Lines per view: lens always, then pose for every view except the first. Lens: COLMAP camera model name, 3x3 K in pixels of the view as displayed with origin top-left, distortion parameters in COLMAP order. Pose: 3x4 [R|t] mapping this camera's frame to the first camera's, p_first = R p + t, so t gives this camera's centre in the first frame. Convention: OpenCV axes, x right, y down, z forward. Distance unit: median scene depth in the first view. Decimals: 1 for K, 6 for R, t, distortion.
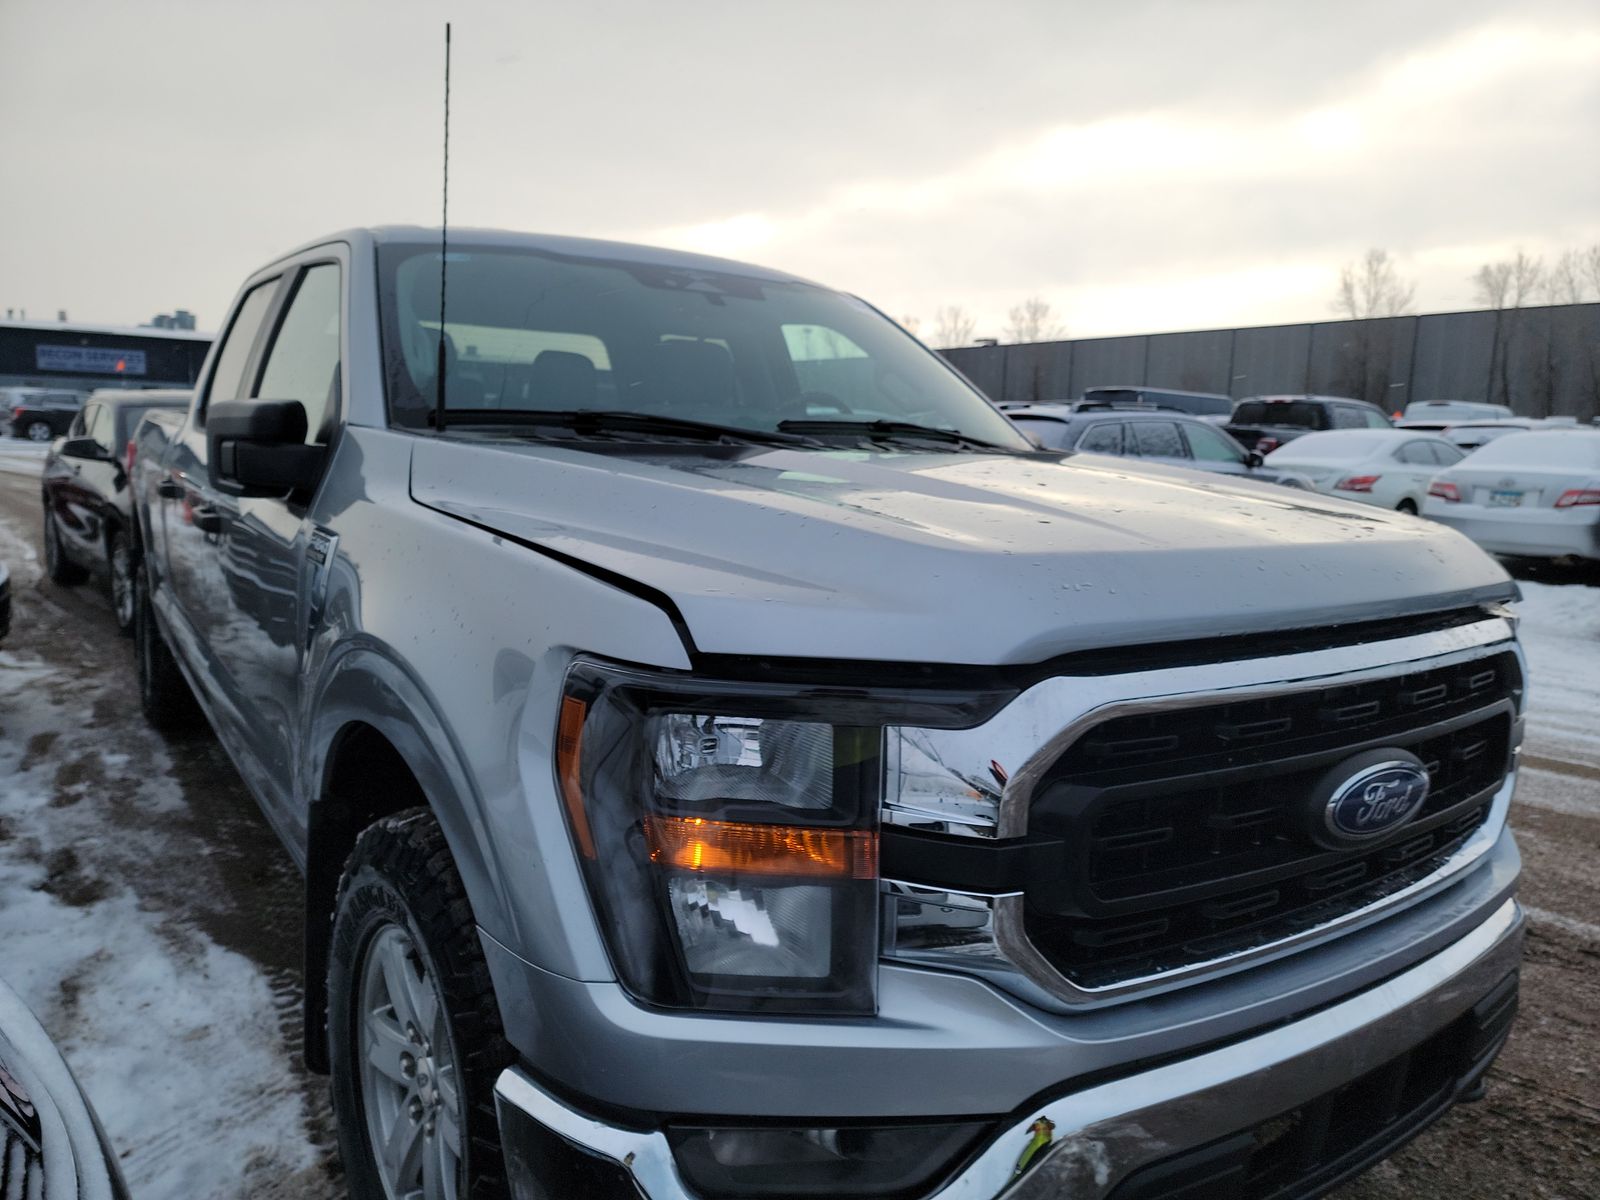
lens RADIAL K [[1134.1, 0, 799.5], [0, 1134.1, 605.2], [0, 0, 1]] dist [0.067022, -0.061894]
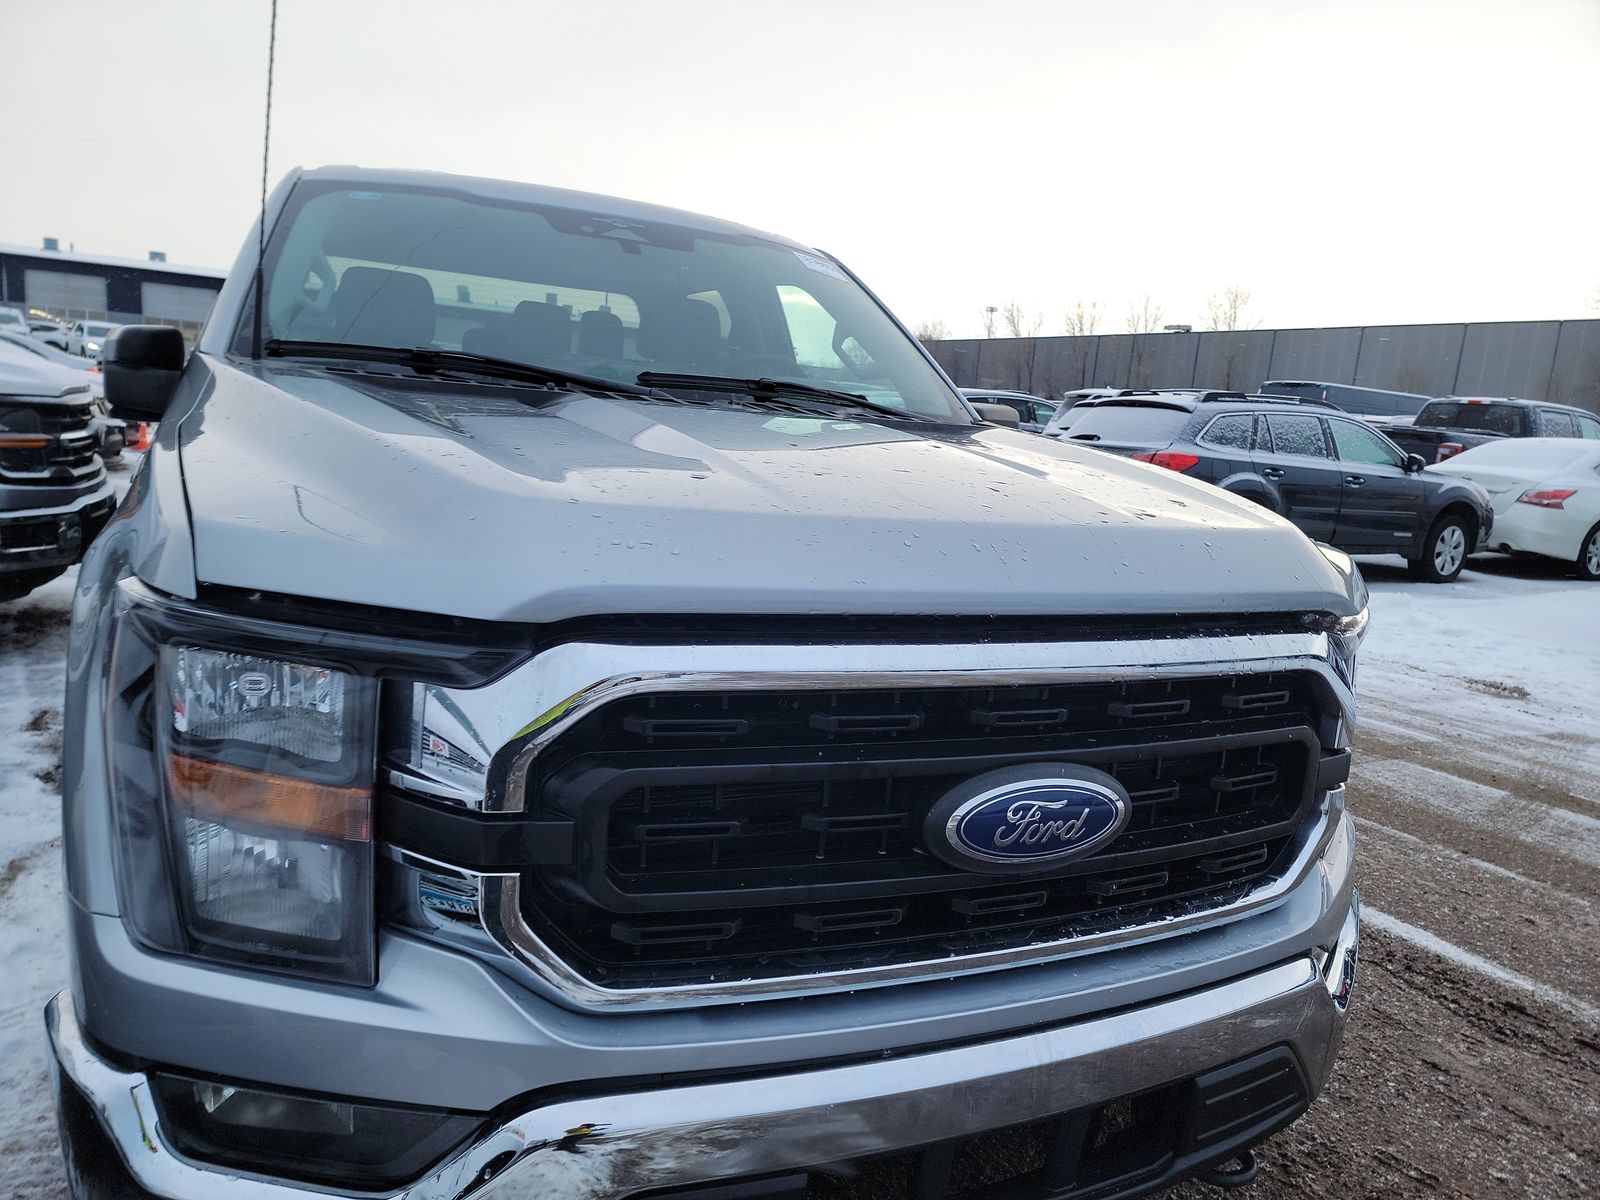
lens RADIAL K [[1112.7, 0, 804.8], [0, 1112.7, 610.7], [0, 0, 1]] dist [0.075842, -0.067188]
pose [[0.981280, 0.082067, -0.174227, 0.266173], [-0.077904, 0.996491, 0.030611, -0.000759], [0.176128, -0.016465, 0.984230, 0.080255]]
